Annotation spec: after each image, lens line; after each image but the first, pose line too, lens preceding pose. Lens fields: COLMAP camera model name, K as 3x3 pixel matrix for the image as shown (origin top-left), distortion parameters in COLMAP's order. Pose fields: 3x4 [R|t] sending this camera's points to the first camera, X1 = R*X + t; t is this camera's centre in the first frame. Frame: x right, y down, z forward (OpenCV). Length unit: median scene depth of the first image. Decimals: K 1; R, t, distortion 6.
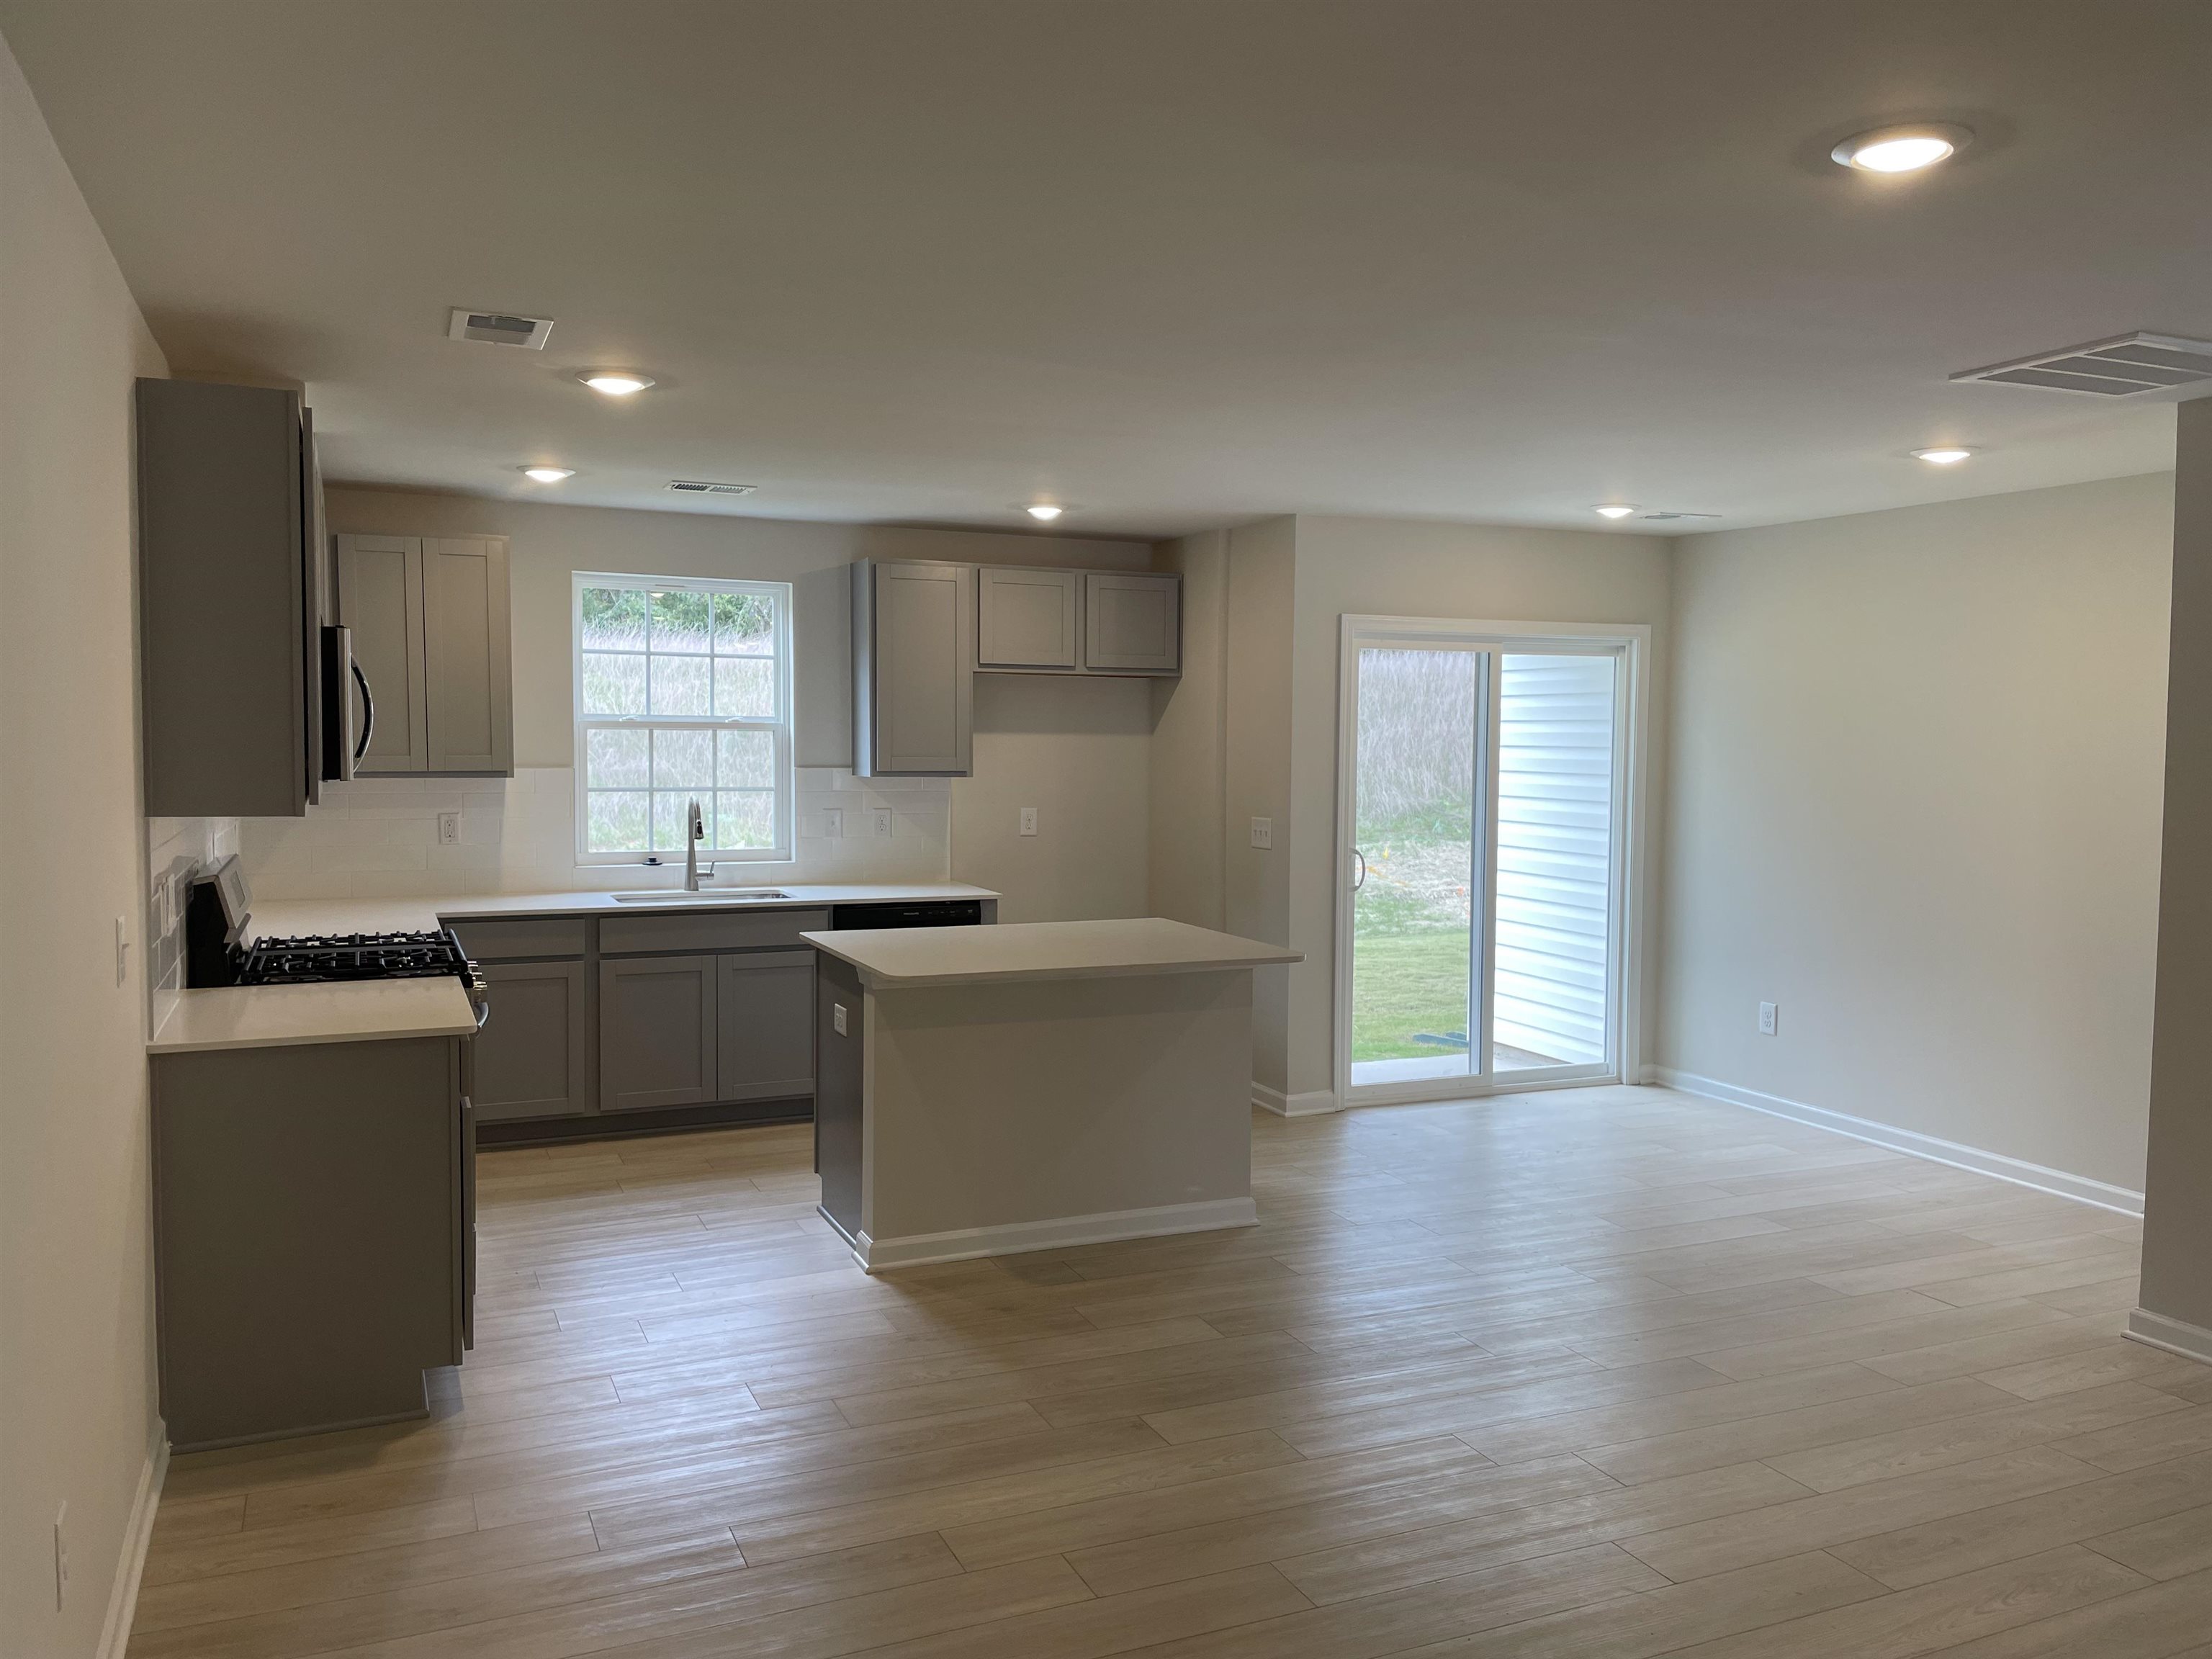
lens RADIAL K [[1717.6, 0, 1109.1], [0, 1717.6, 830.2], [0, 0, 1]] dist [0.041089, -0.004054]
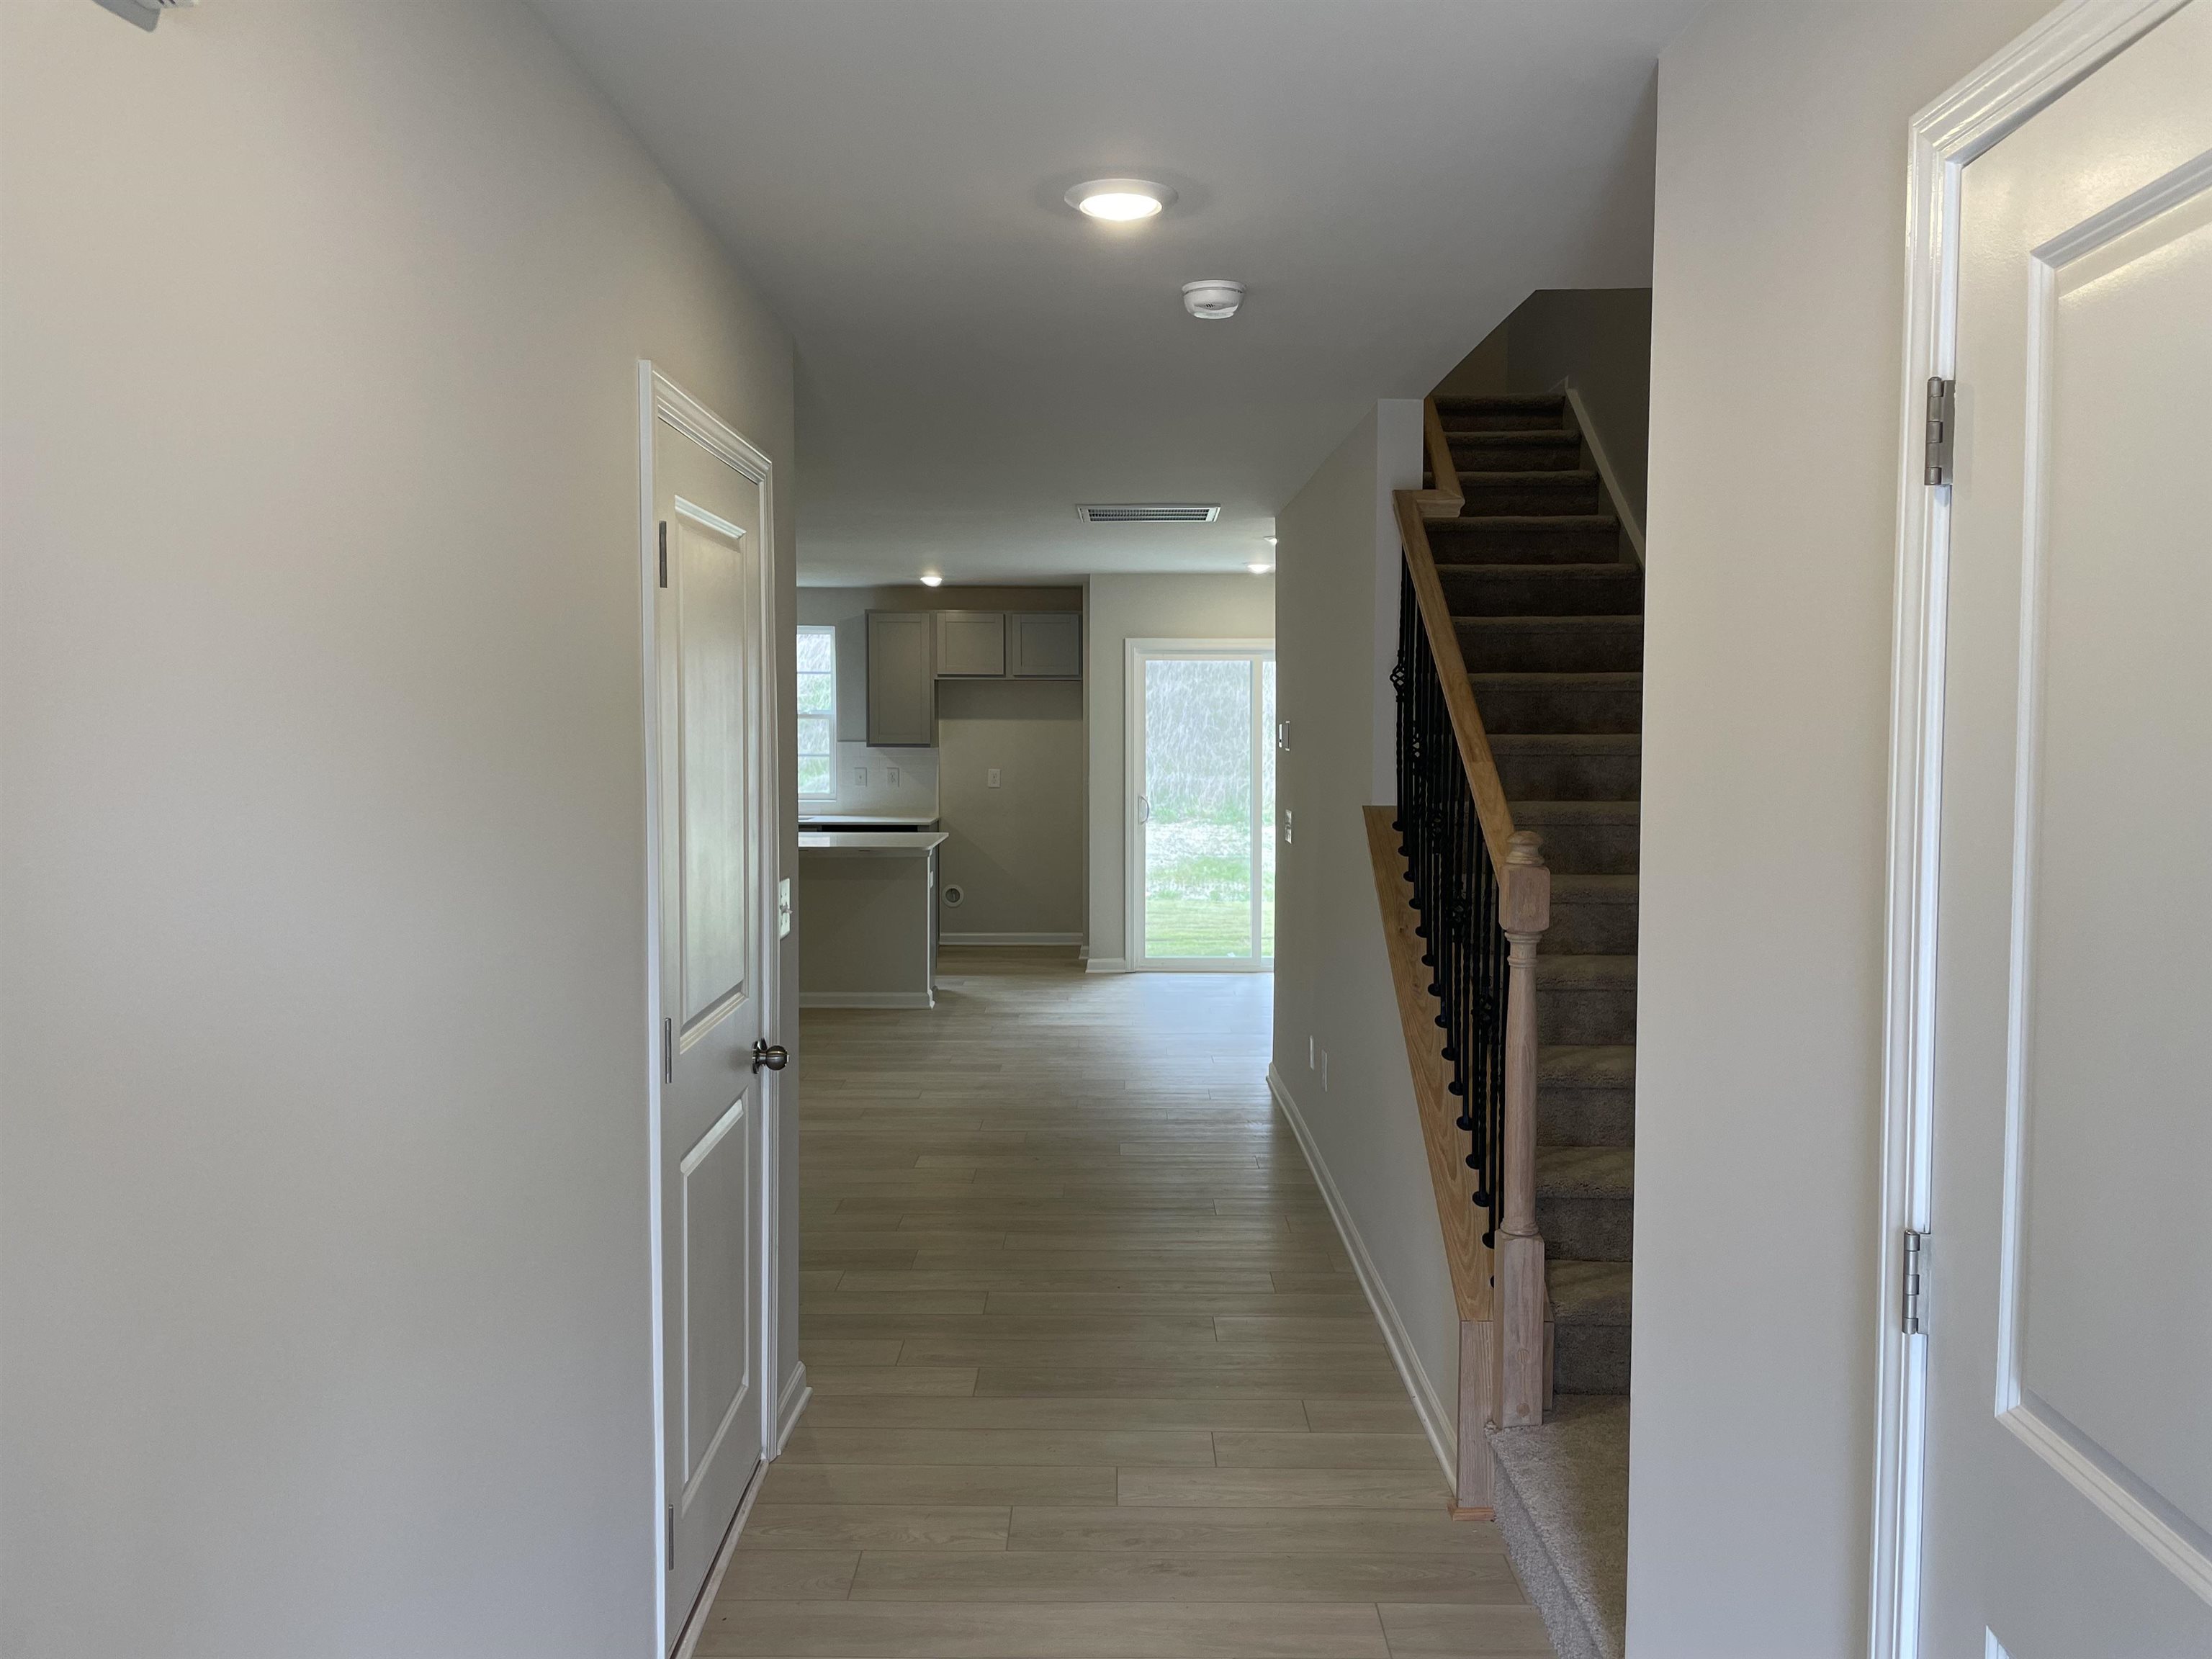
lens RADIAL K [[1717.6, 0, 1093.6], [0, 1717.6, 818.6], [0, 0, 1]] dist [0.041089, -0.004054]
pose [[0.910477, 0.016817, -0.413219, 0.699183], [-0.016571, 0.999854, 0.004179, 0.024183], [0.413228, 0.003042, 0.910622, -0.353370]]
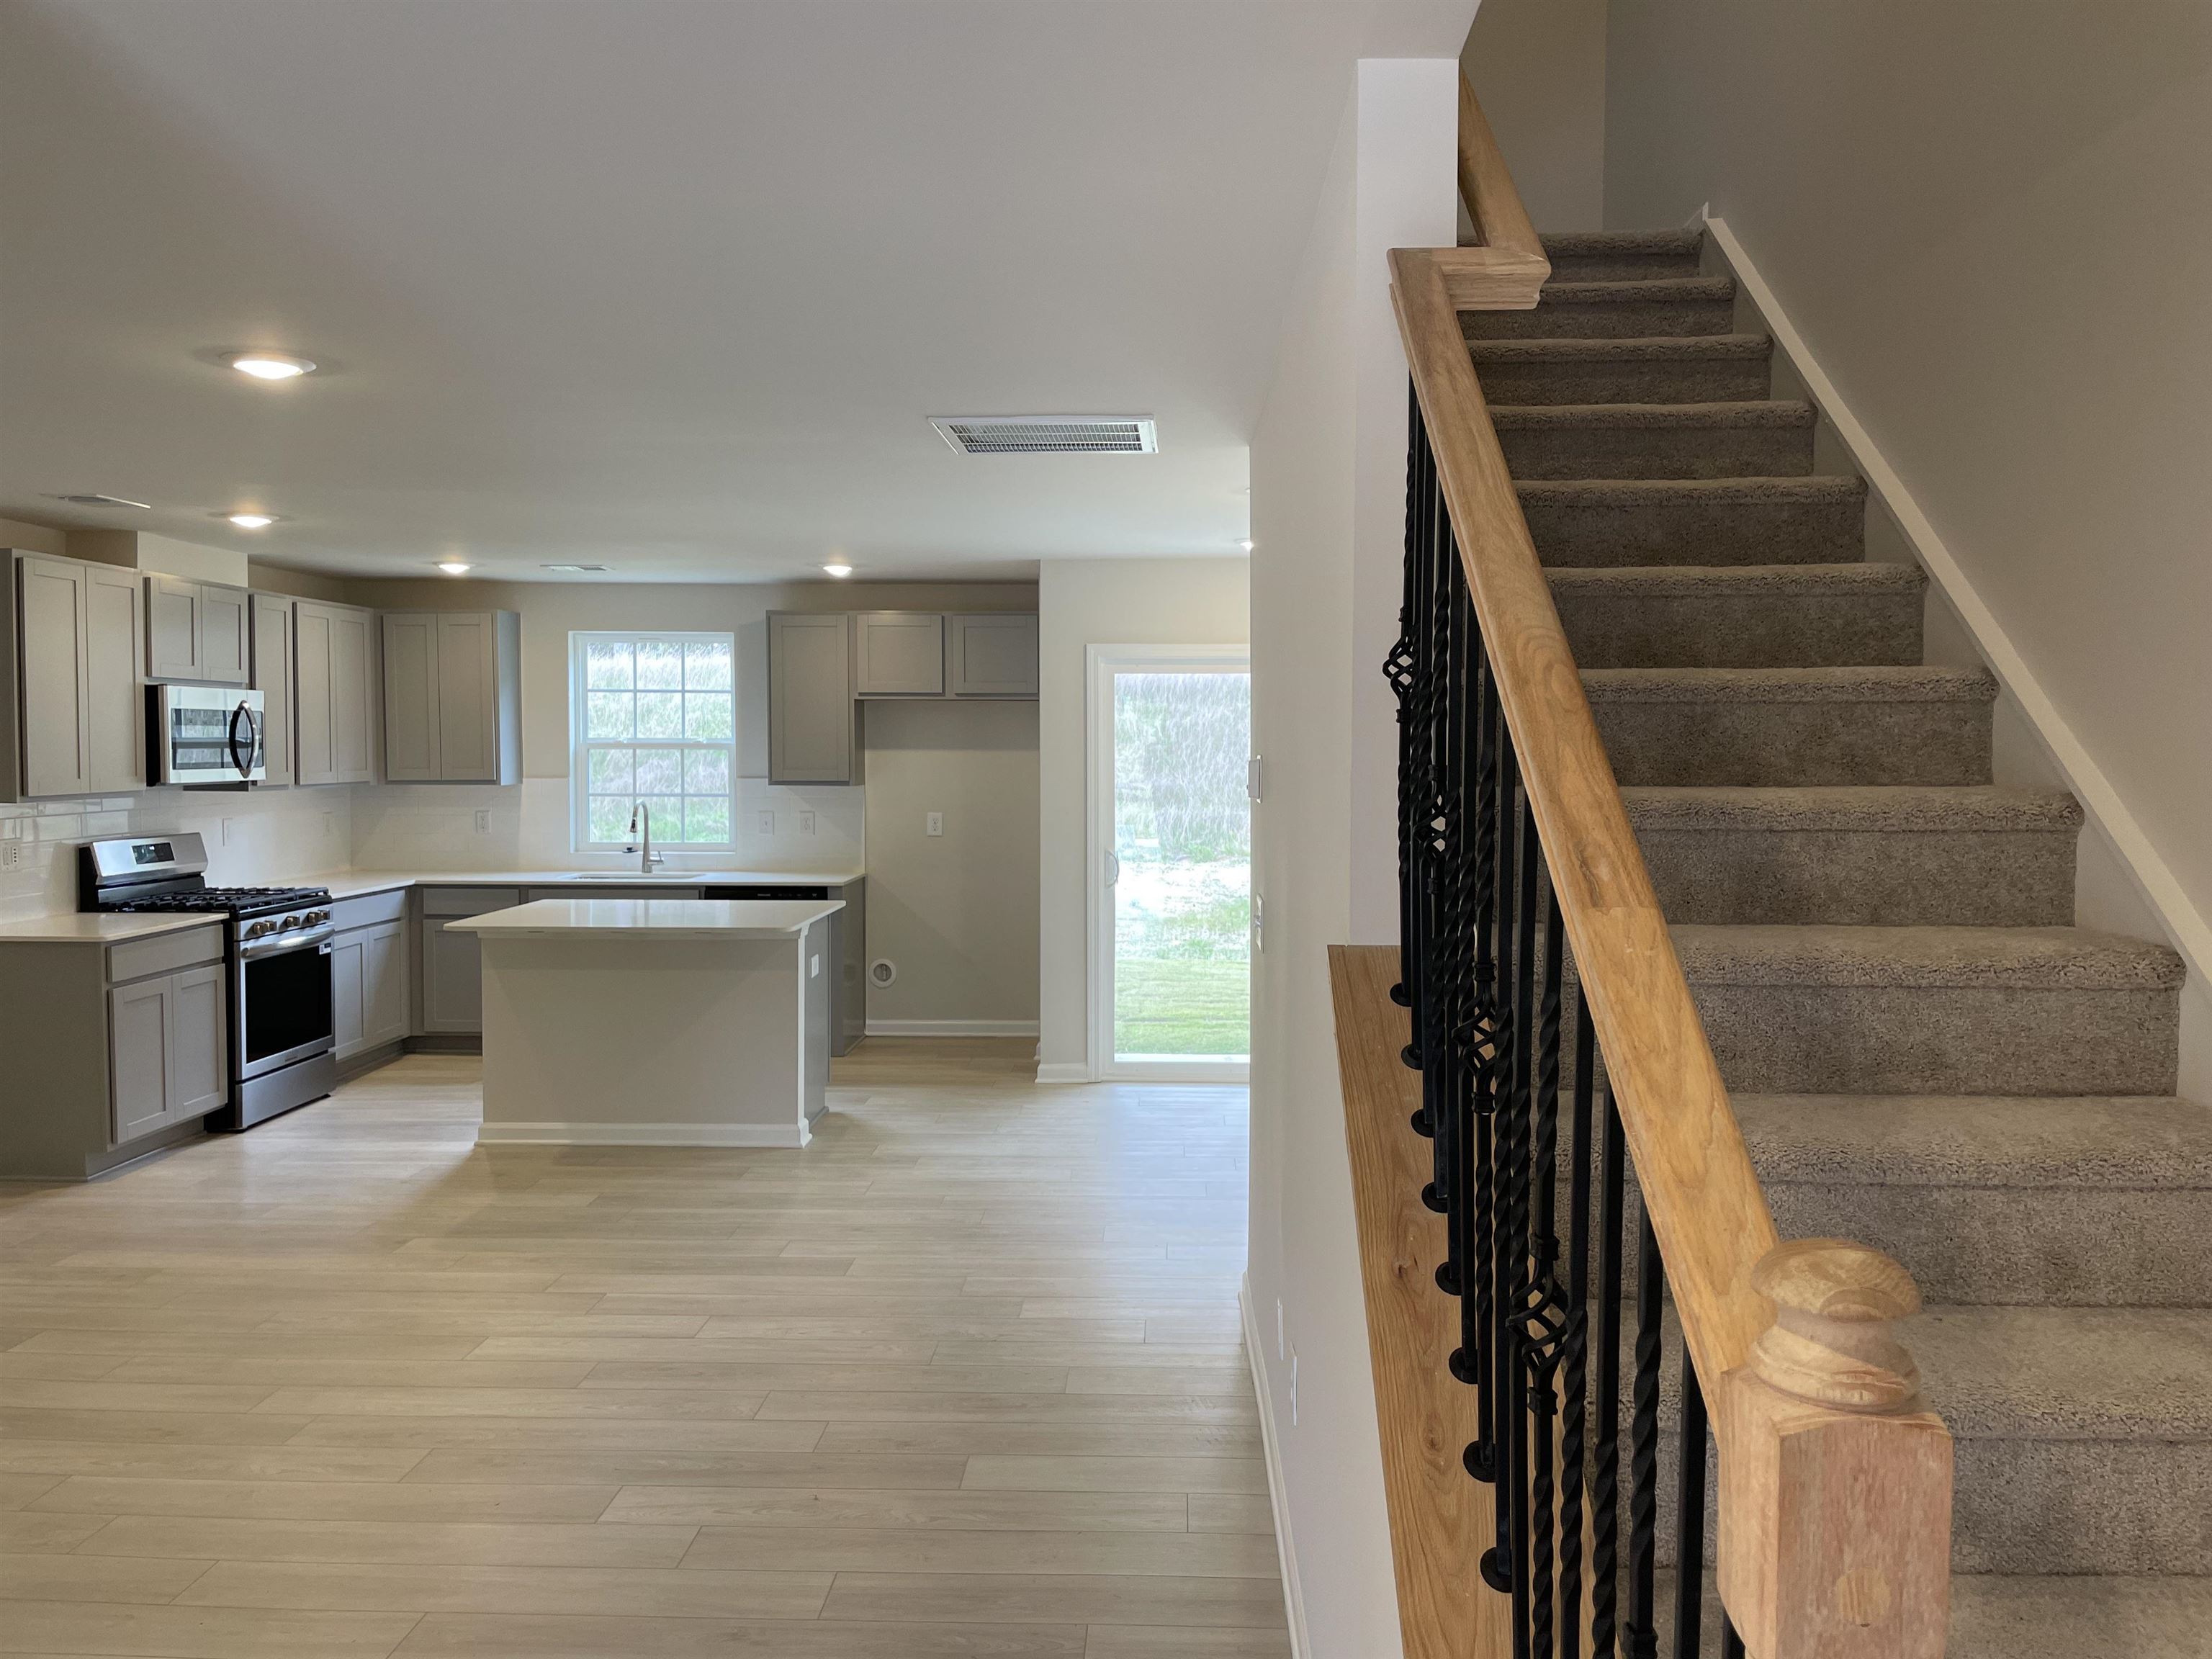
lens RADIAL K [[1717.6, 0, 1107.1], [0, 1717.6, 827.7], [0, 0, 1]] dist [0.041089, -0.004054]
pose [[0.898225, 0.013187, -0.439339, 0.621682], [-0.017560, 0.999828, -0.005892, 0.002380], [0.439186, 0.013007, 0.898302, -0.012688]]
